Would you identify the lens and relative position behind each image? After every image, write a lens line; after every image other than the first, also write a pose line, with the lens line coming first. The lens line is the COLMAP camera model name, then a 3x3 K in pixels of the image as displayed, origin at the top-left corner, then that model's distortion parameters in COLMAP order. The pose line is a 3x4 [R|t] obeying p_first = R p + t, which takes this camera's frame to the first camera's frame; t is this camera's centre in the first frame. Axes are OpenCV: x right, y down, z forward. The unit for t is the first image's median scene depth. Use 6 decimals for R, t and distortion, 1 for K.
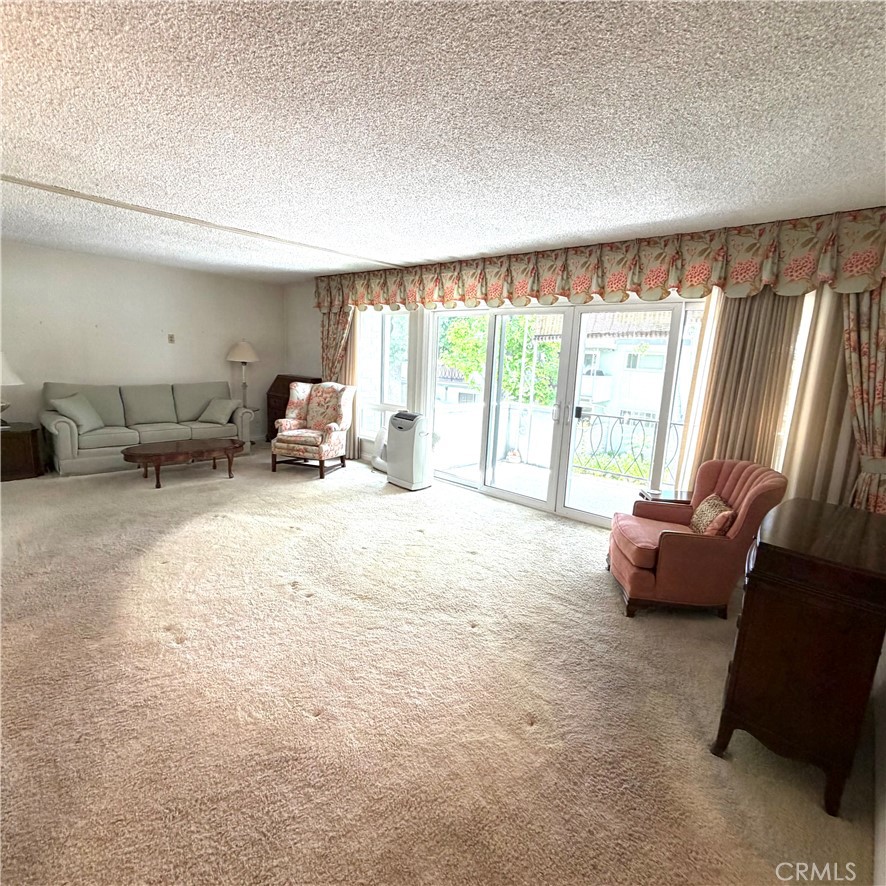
lens RADIAL K [[471.8, 0, 441.1], [0, 471.8, 443.2], [0, 0, 1]] dist [-0.000436, 0.000310]
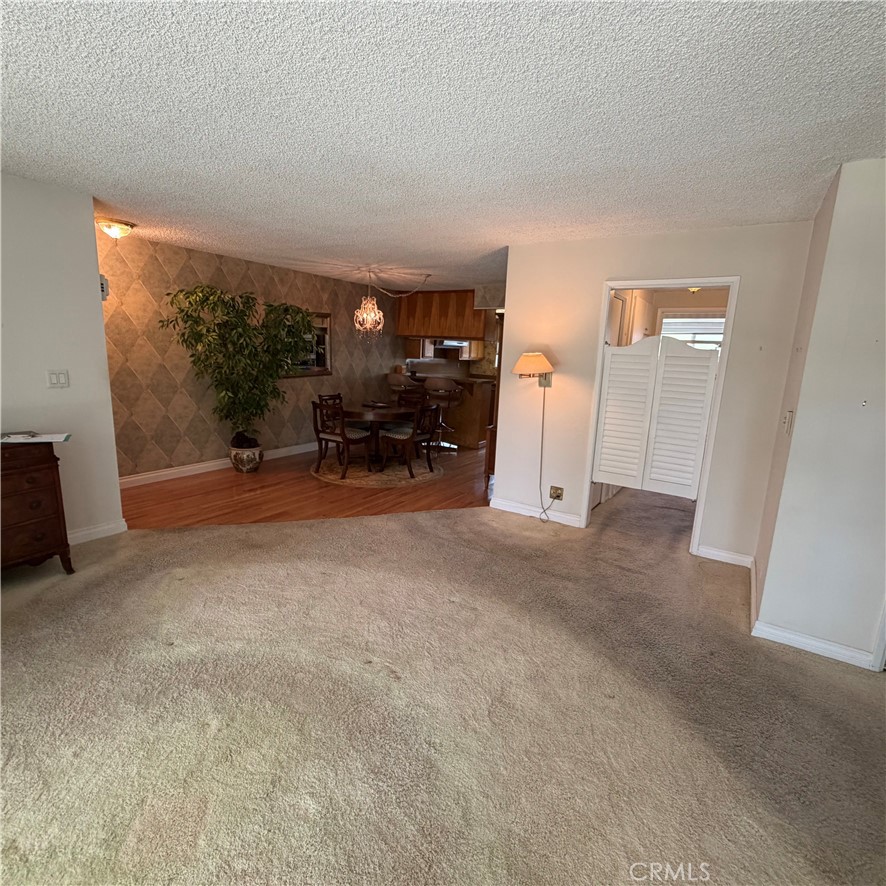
lens RADIAL K [[471.8, 0, 441.1], [0, 471.8, 443.2], [0, 0, 1]] dist [-0.000436, 0.000310]
pose [[-0.982778, -0.050913, -0.177639, -0.144587], [-0.113153, 0.925804, 0.360670, -0.198202], [0.146096, 0.374559, -0.915621, 1.009876]]
